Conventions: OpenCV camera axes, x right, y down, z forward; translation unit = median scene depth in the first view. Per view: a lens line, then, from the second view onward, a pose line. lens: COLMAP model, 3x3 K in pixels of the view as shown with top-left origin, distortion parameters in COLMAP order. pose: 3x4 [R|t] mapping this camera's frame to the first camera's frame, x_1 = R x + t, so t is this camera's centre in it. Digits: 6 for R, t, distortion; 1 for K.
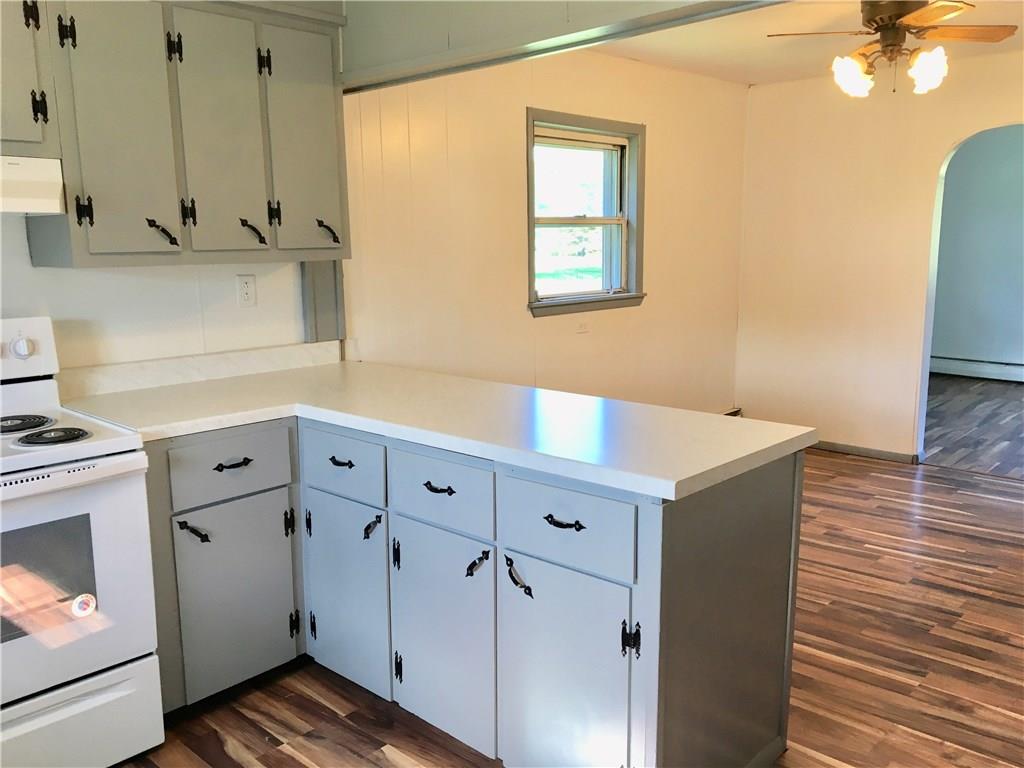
lens RADIAL K [[853.0, 0, 512.0], [0, 853.0, 384.0], [0, 0, 1]] dist [0.000603, -0.004066]
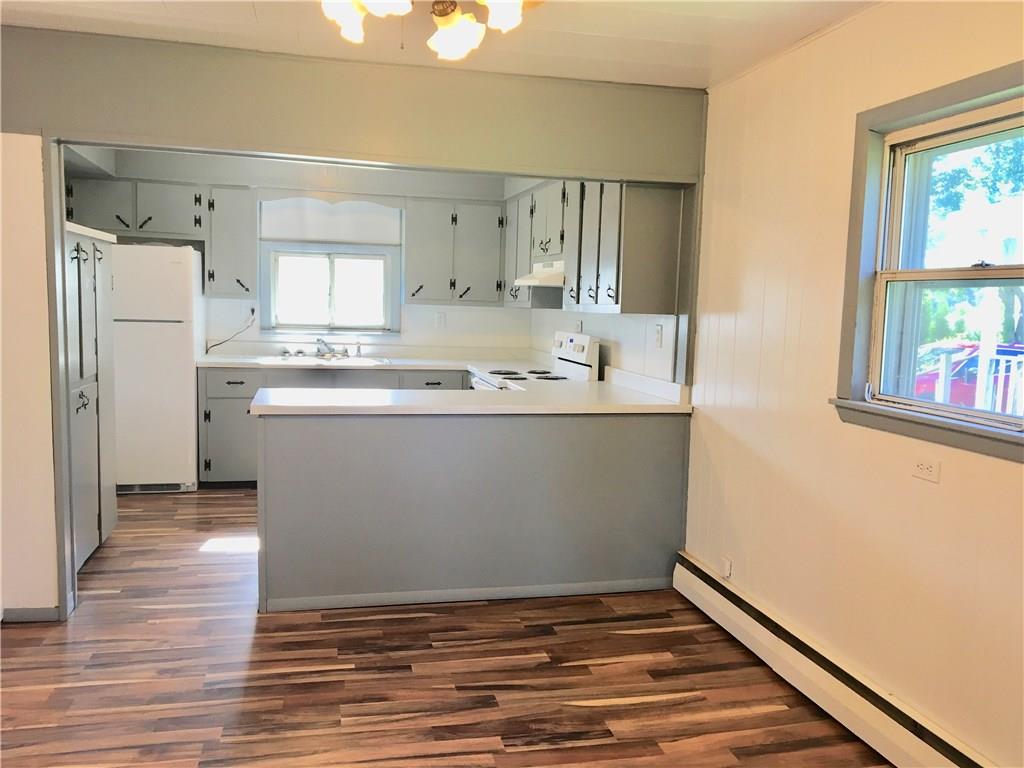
lens RADIAL K [[853.0, 0, 512.0], [0, 853.0, 384.0], [0, 0, 1]] dist [0.000603, -0.004066]
pose [[-0.549478, 0.071385, -0.832453, 1.044522], [-0.171052, 0.965628, 0.195712, -0.278703], [0.817811, 0.249932, -0.518381, 1.630752]]
